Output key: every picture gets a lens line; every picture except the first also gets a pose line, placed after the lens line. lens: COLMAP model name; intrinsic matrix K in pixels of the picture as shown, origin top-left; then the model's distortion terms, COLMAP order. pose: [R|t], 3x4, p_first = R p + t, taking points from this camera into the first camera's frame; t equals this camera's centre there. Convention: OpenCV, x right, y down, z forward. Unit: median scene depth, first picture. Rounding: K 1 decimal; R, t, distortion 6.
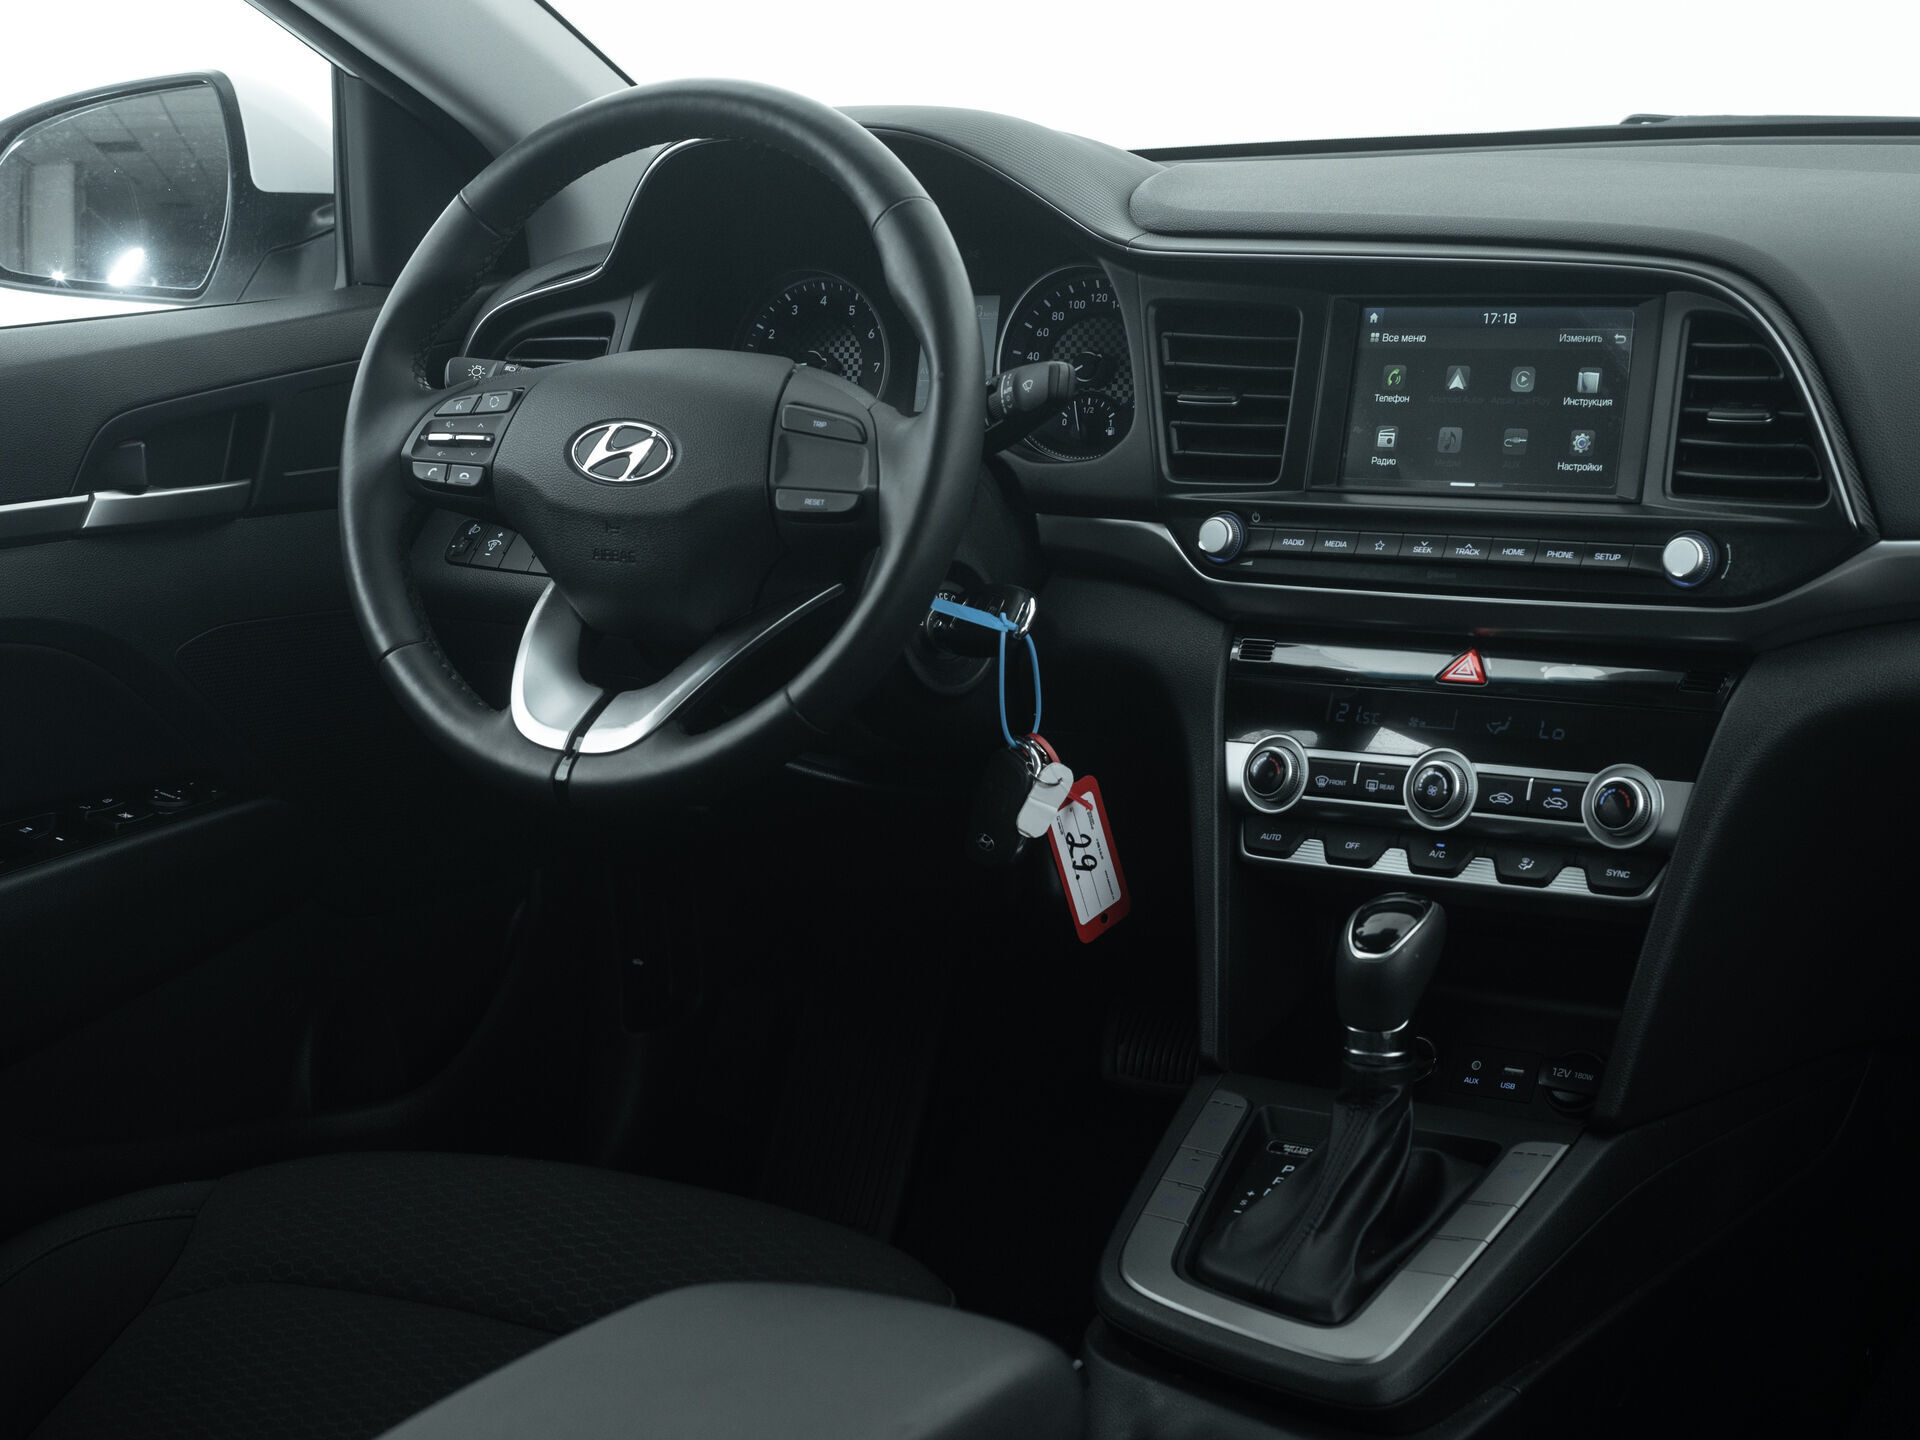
lens RADIAL K [[3219.2, 0, 980.5], [0, 3219.2, 712.4], [0, 0, 1]] dist [-0.100339, 0.000000]
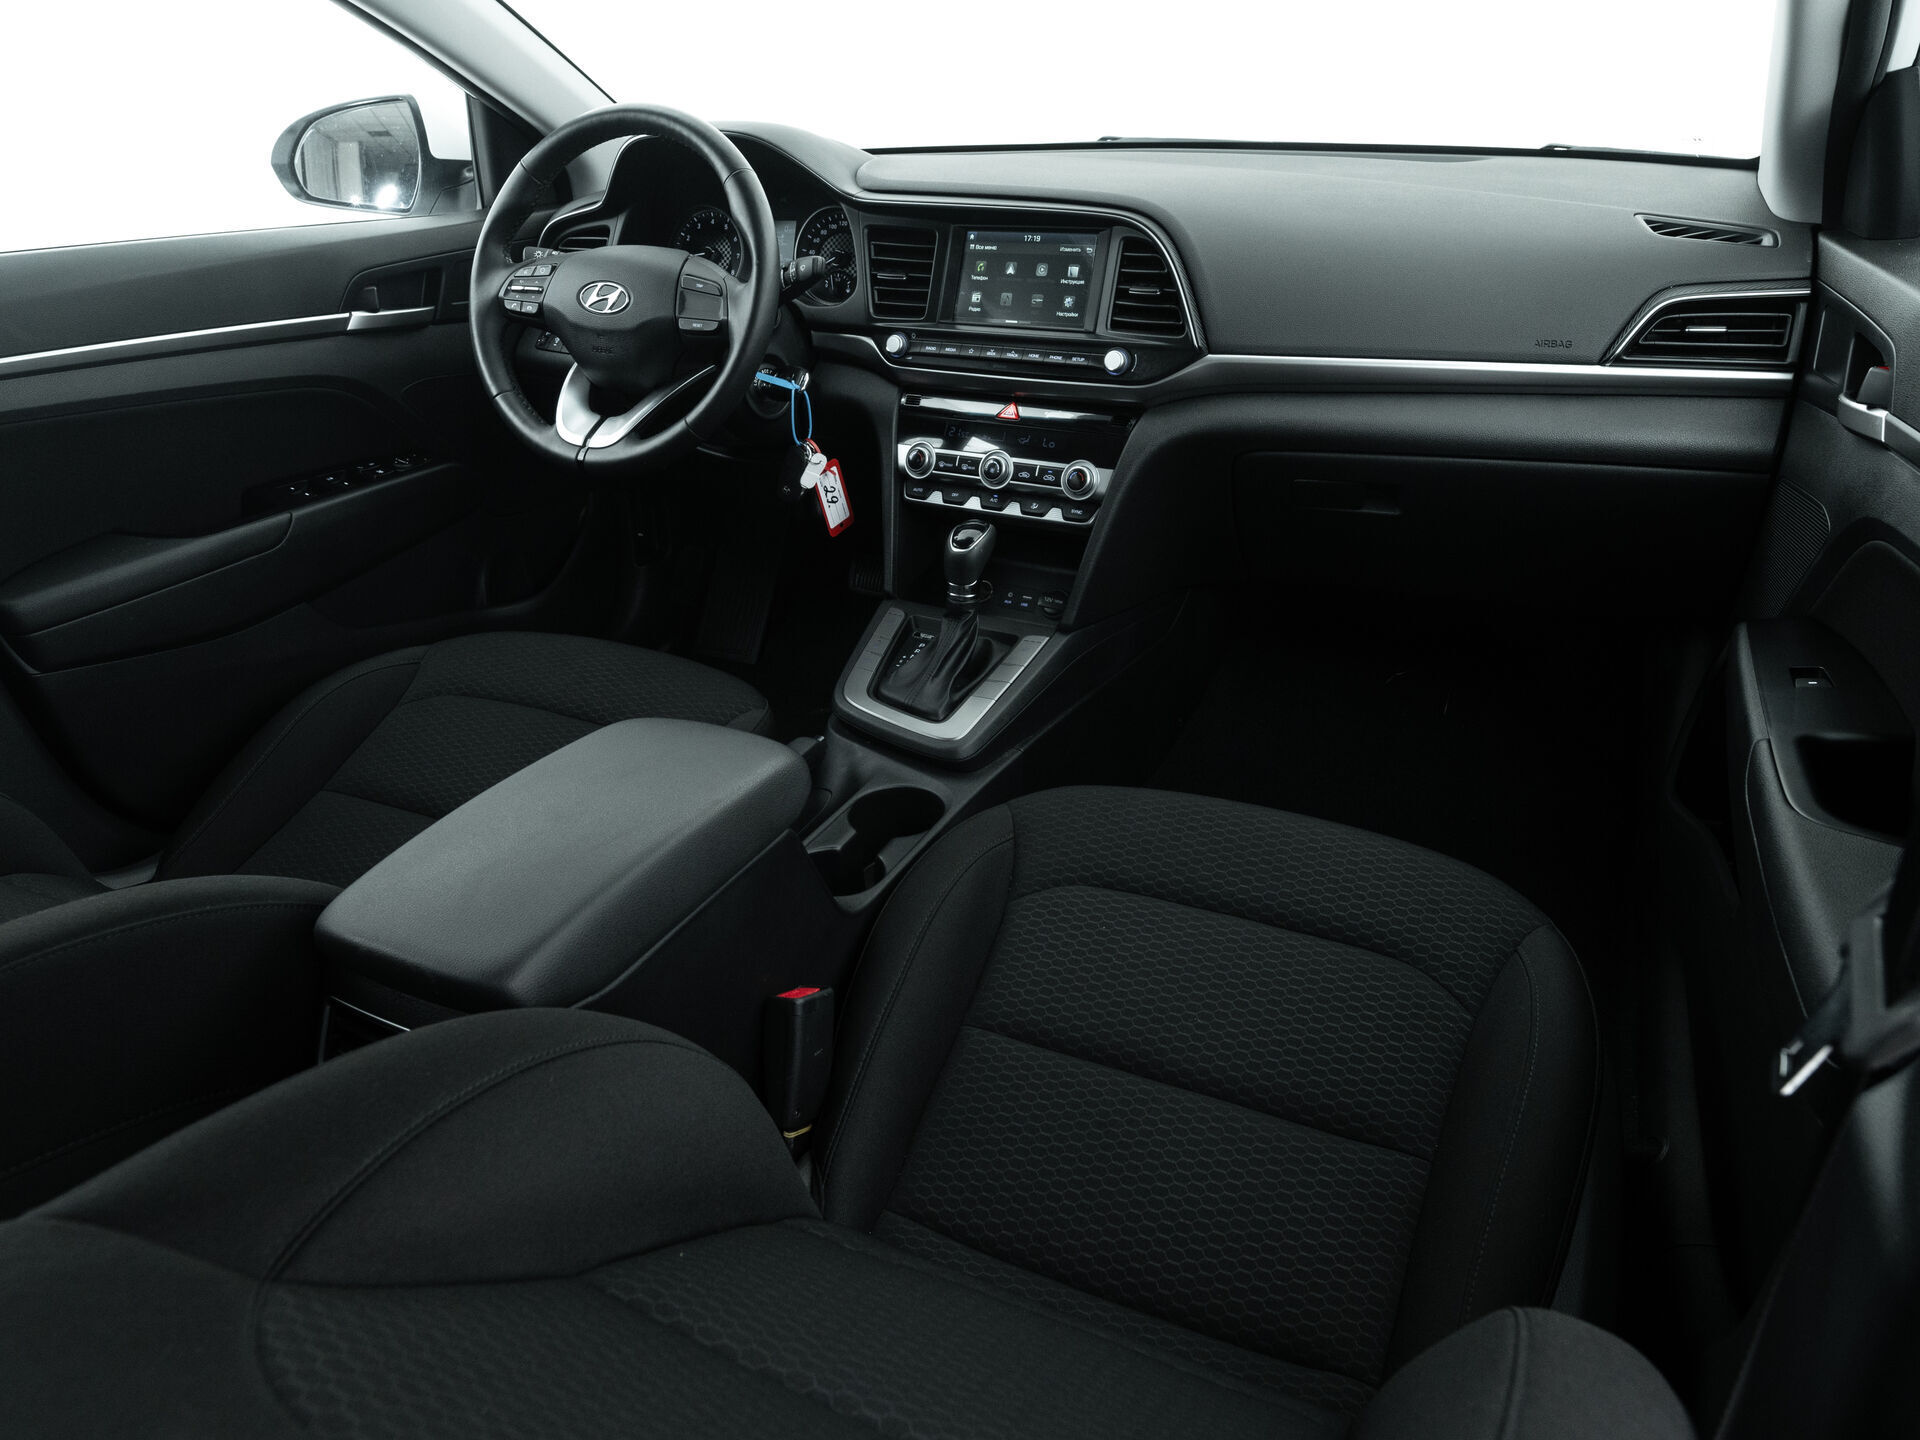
lens RADIAL K [[1285.9, 0, 917.4], [0, 1285.9, 714.5], [0, 0, 1]] dist [-0.019696, -0.000102]
pose [[0.997491, -0.001886, 0.070773, 0.028786], [-0.014803, 0.971994, 0.234538, -0.017036], [-0.069233, -0.234997, 0.969527, 0.129265]]
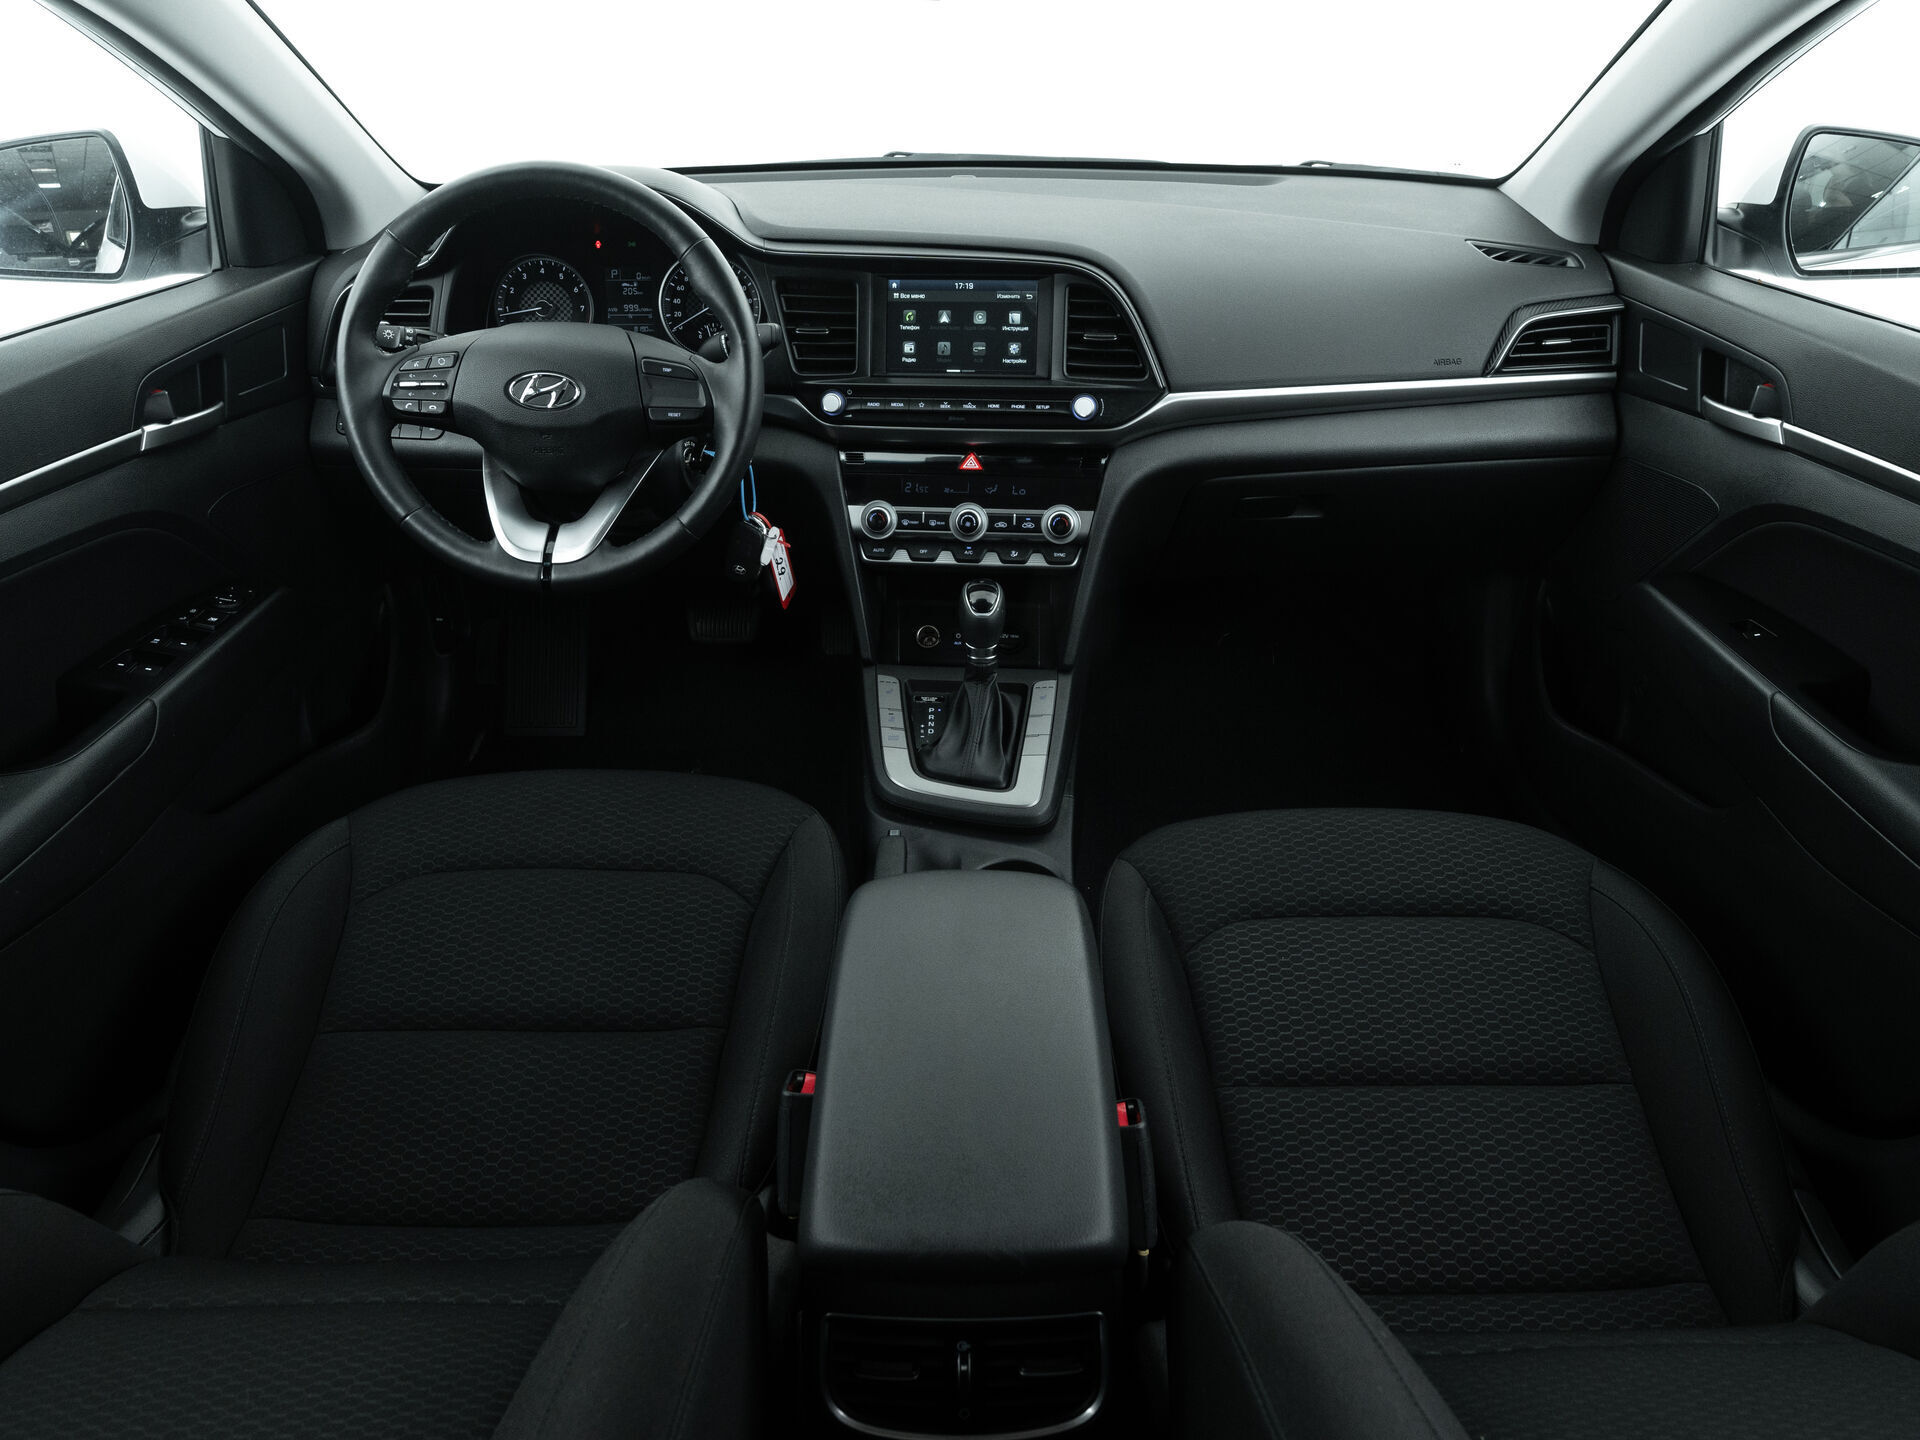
lens RADIAL K [[1285.9, 0, 966.2], [0, 1285.9, 706.5], [0, 0, 1]] dist [-0.019696, -0.000102]
pose [[0.866340, -0.197246, 0.458856, -0.264759], [0.063242, 0.954642, 0.290963, -0.104237], [-0.495434, -0.223055, 0.839519, 0.250027]]
